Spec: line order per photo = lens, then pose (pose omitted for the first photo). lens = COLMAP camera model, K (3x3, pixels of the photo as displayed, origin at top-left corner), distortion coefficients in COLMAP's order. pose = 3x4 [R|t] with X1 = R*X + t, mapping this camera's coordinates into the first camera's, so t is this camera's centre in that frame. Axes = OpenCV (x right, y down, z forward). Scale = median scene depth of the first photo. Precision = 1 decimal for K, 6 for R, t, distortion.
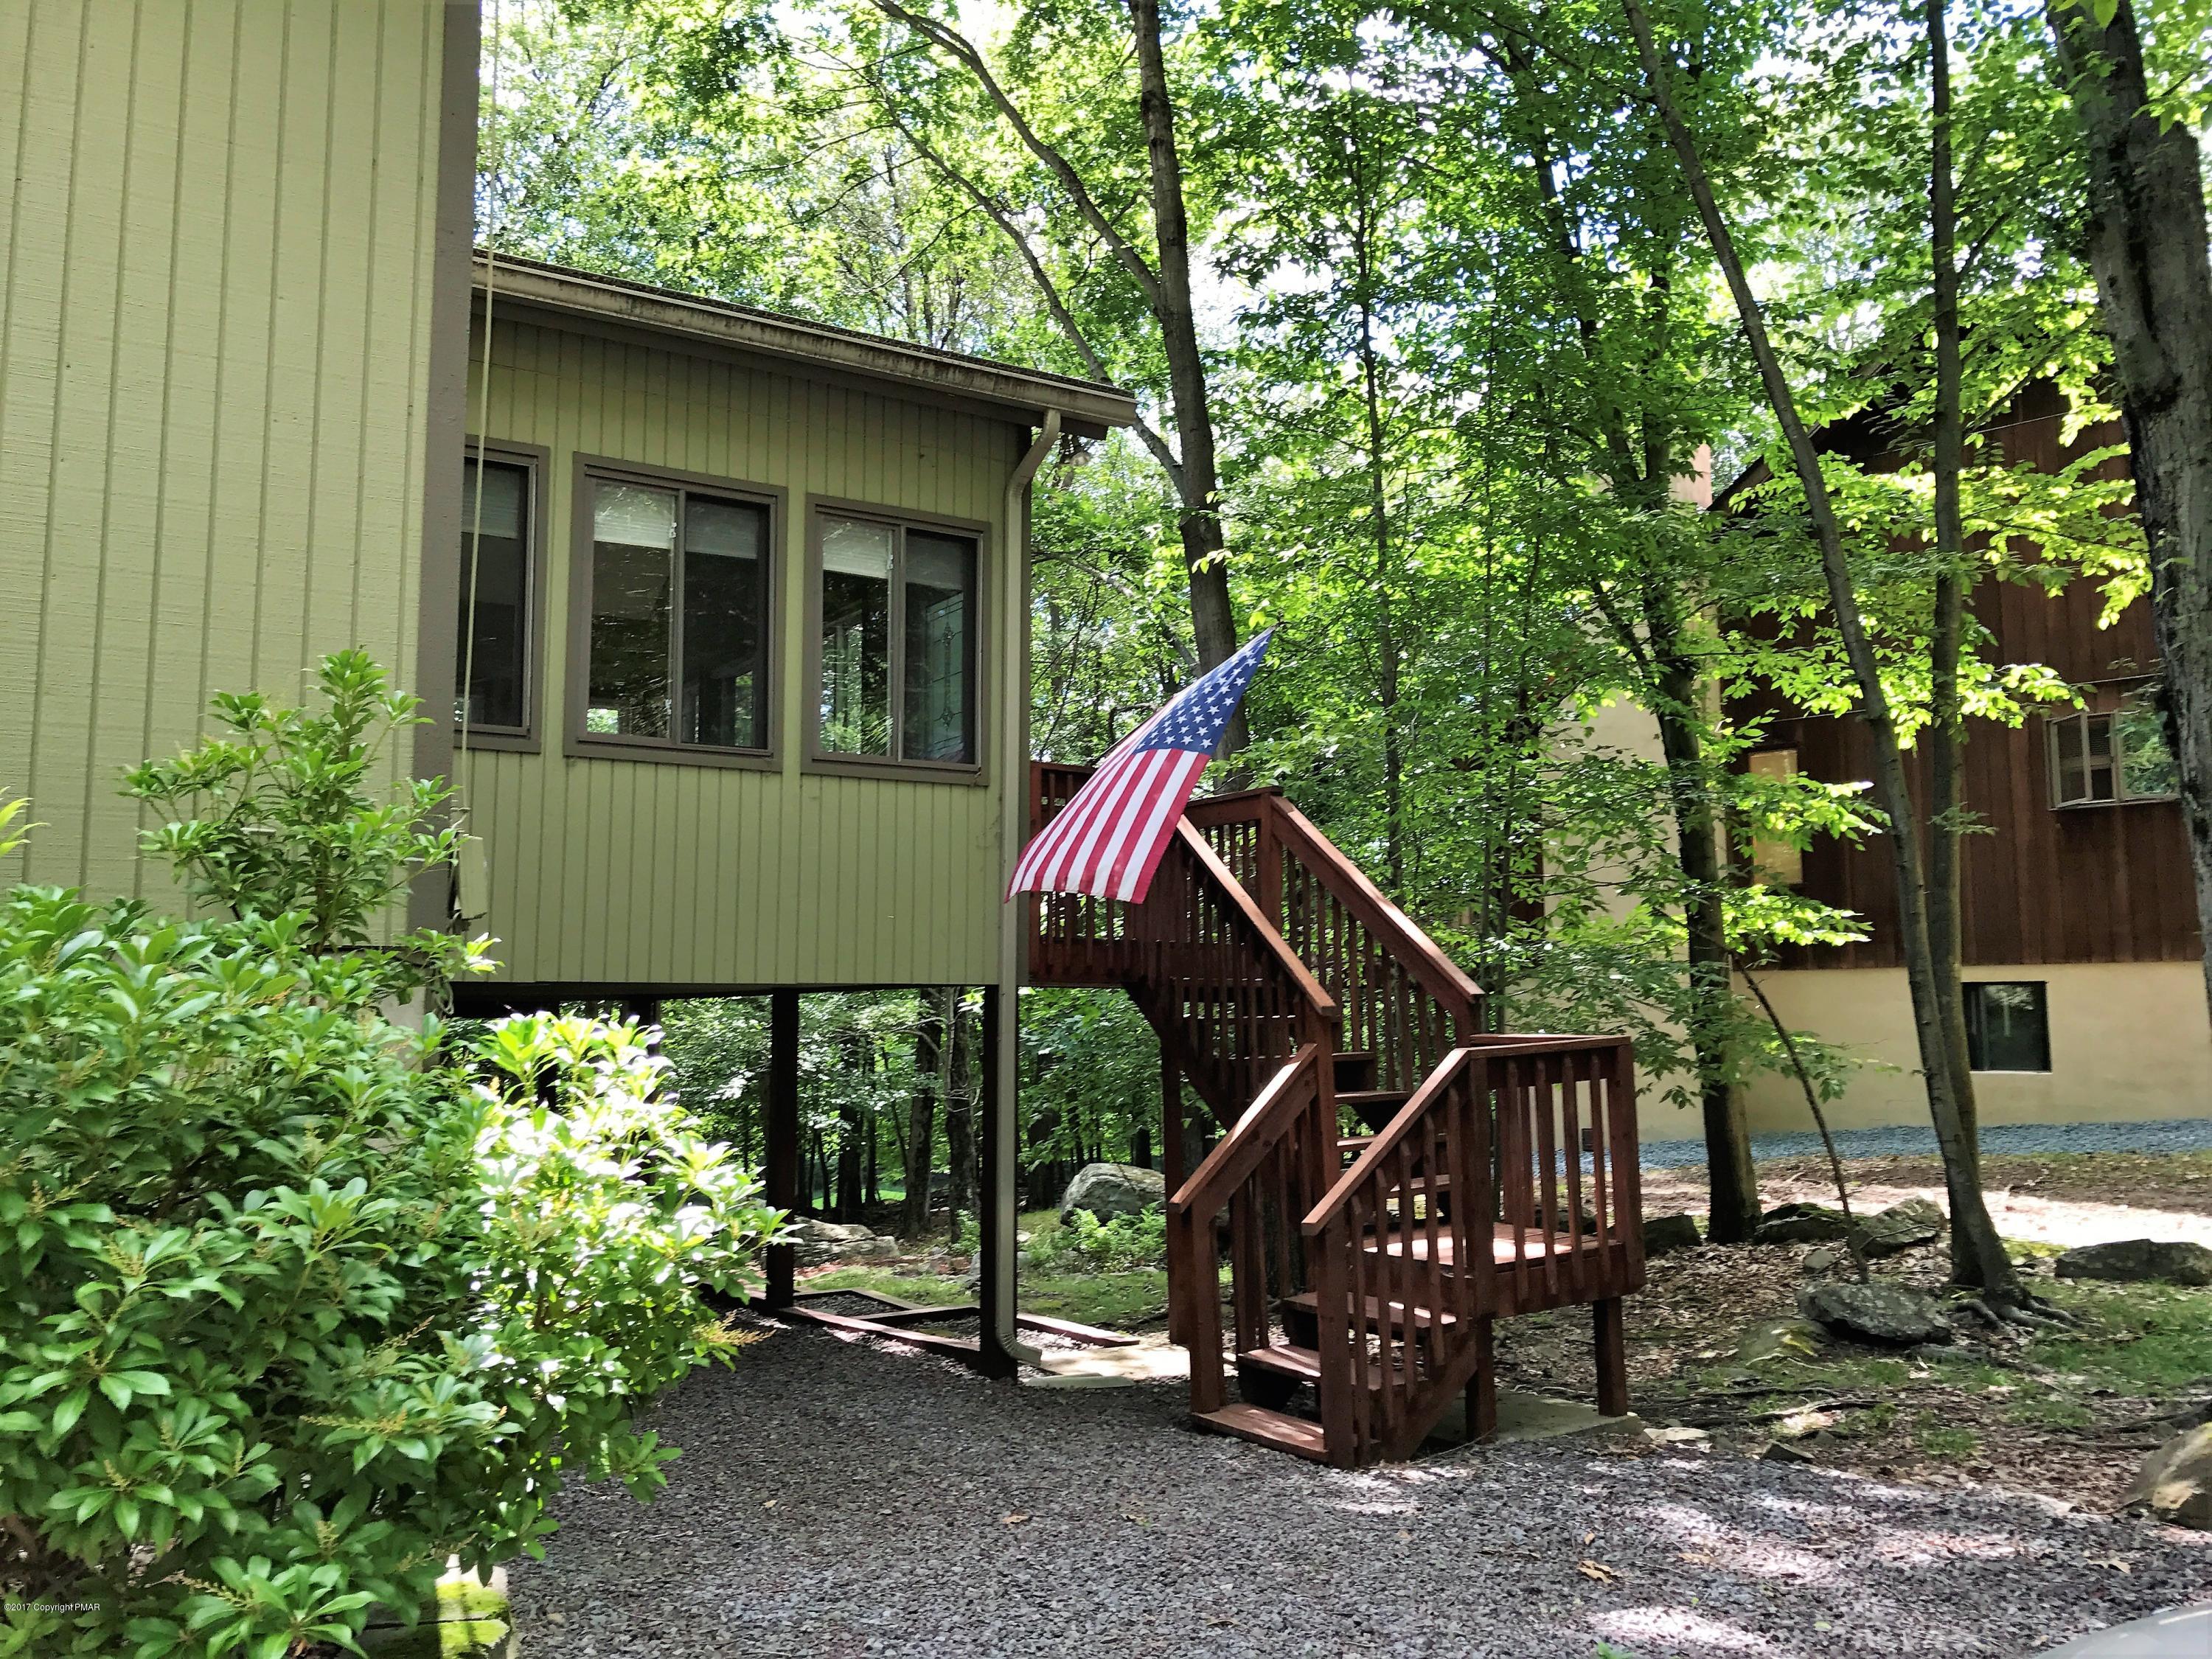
lens RADIAL K [[1787.8, 0, 1106.0], [0, 1787.8, 829.5], [0, 0, 1]] dist [0.002656, 0.000351]
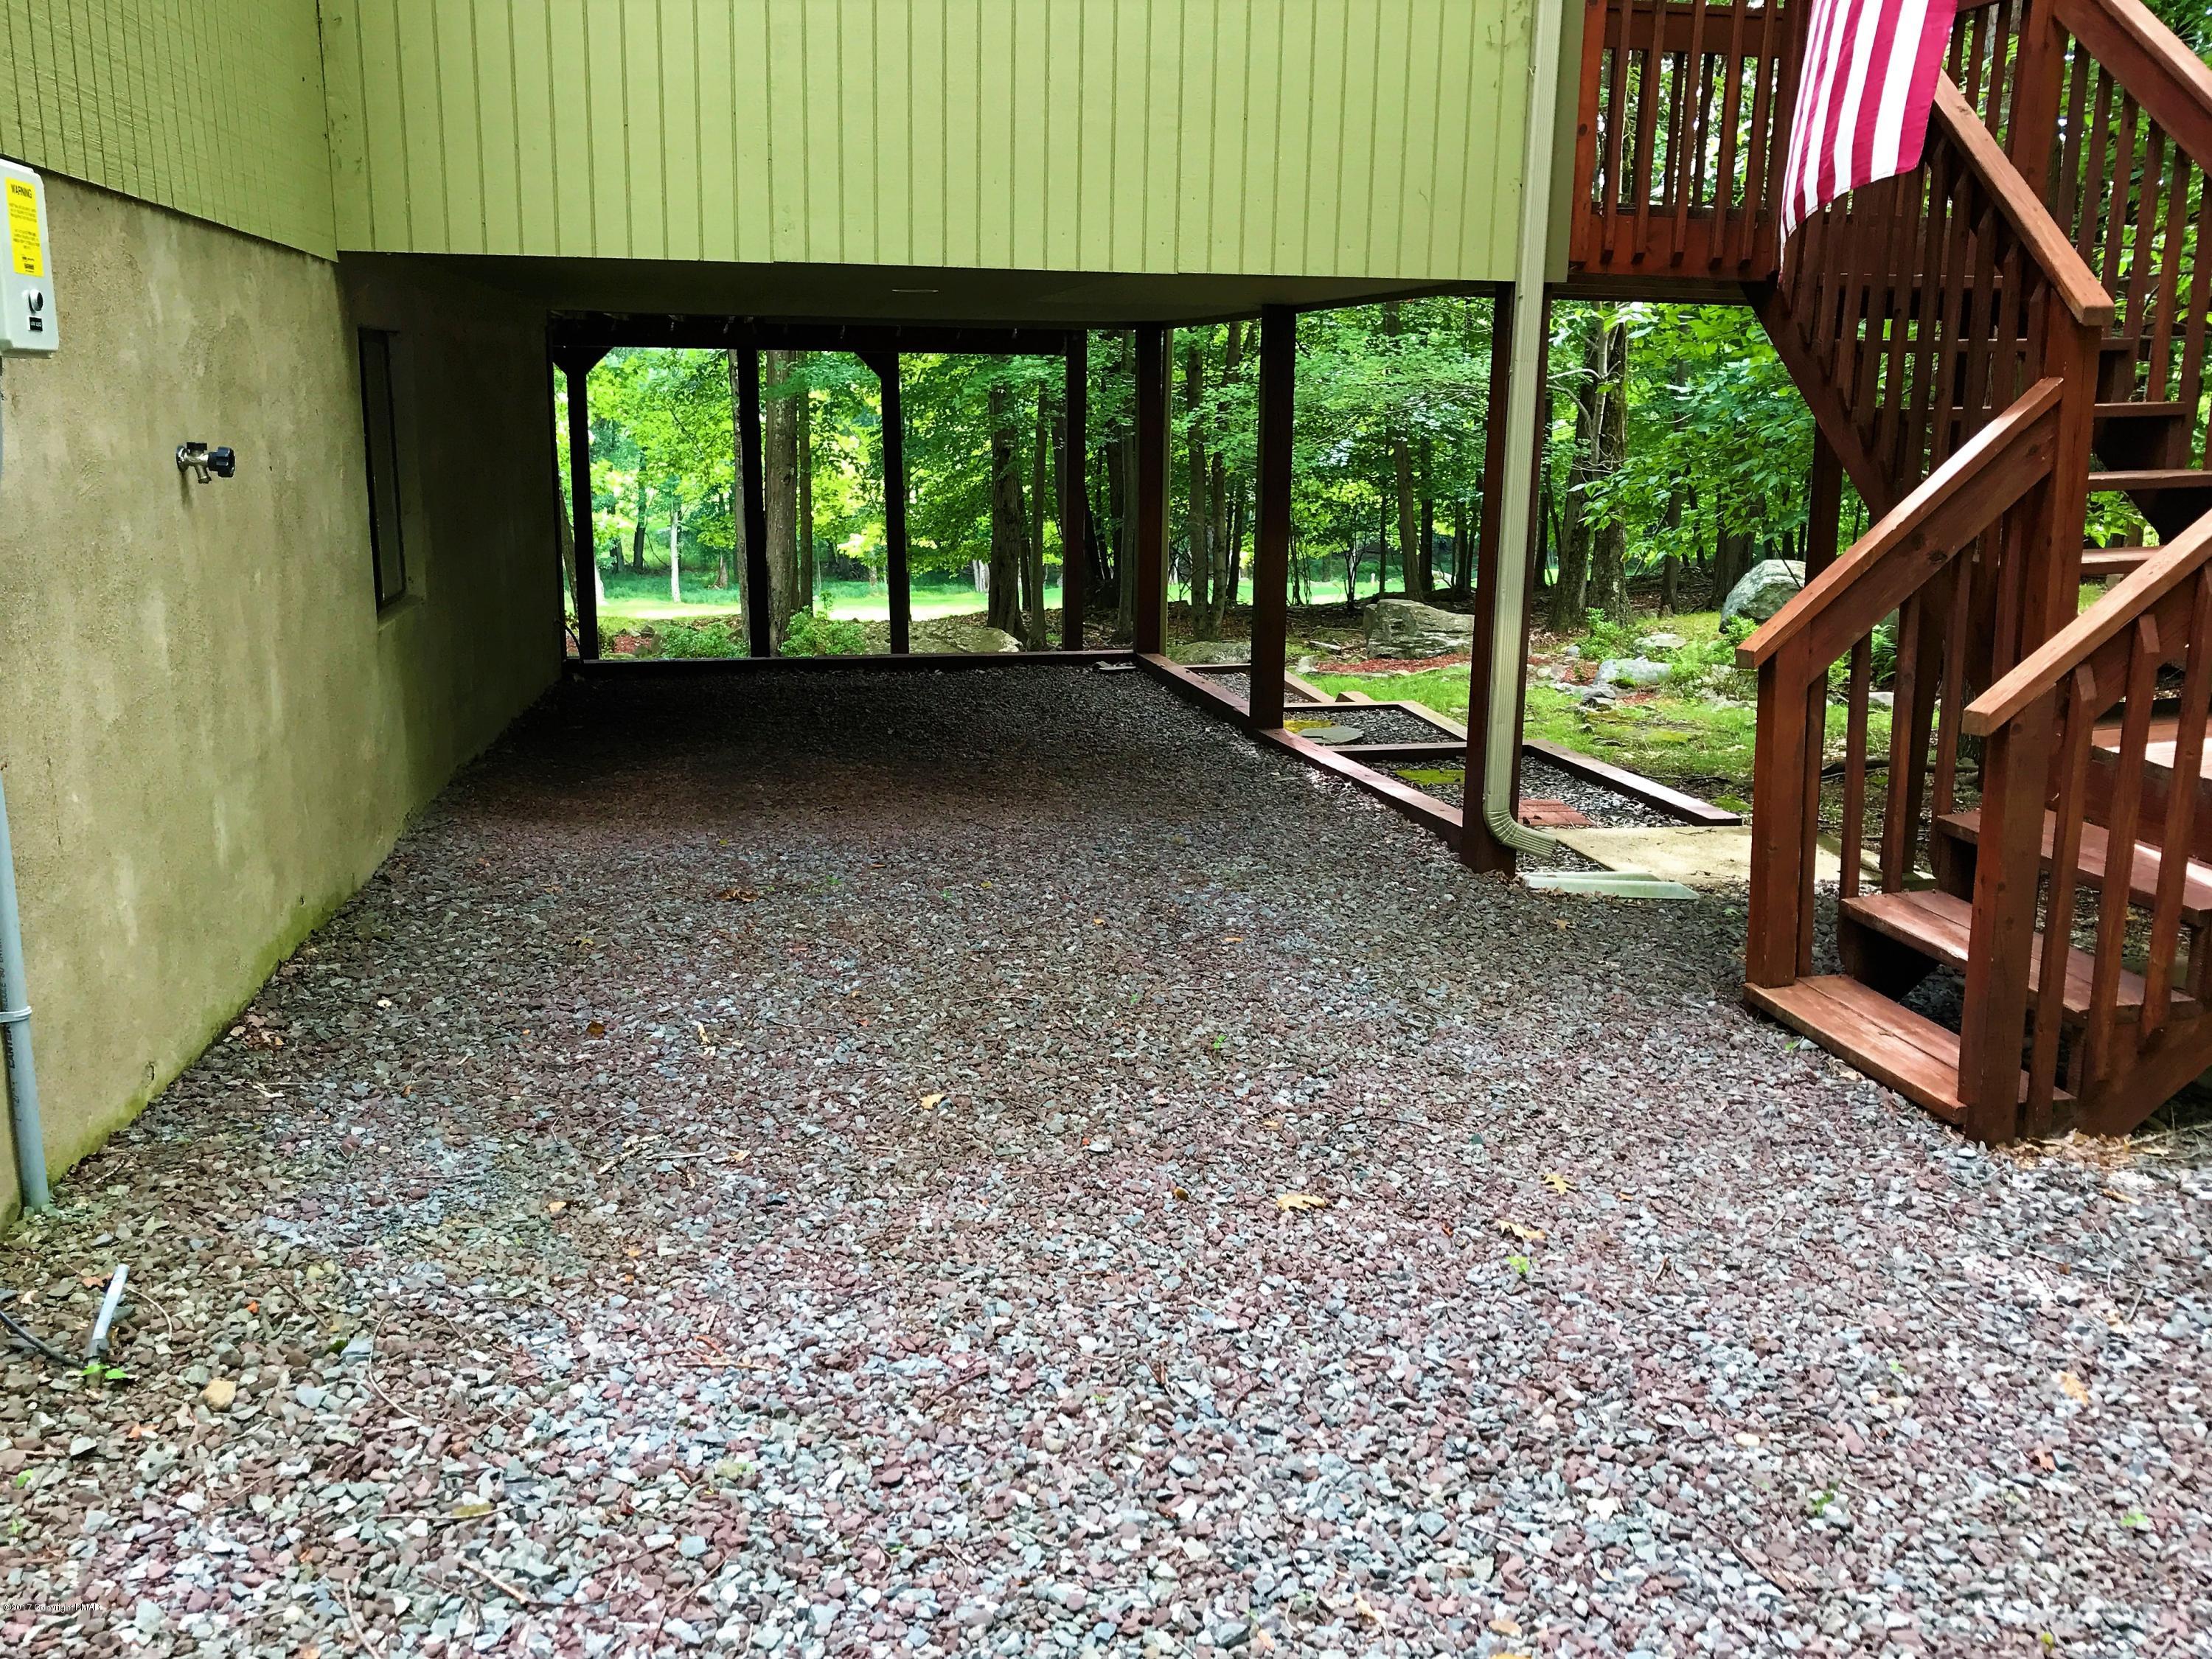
lens RADIAL K [[1927.5, 0, 1106.0], [0, 1927.5, 829.5], [0, 0, 1]] dist [-0.003133, -0.001500]
pose [[0.936198, 0.099129, -0.337205, 0.060706], [0.017034, 0.945479, 0.325236, 0.058973], [0.351061, -0.310229, 0.883467, 0.361330]]
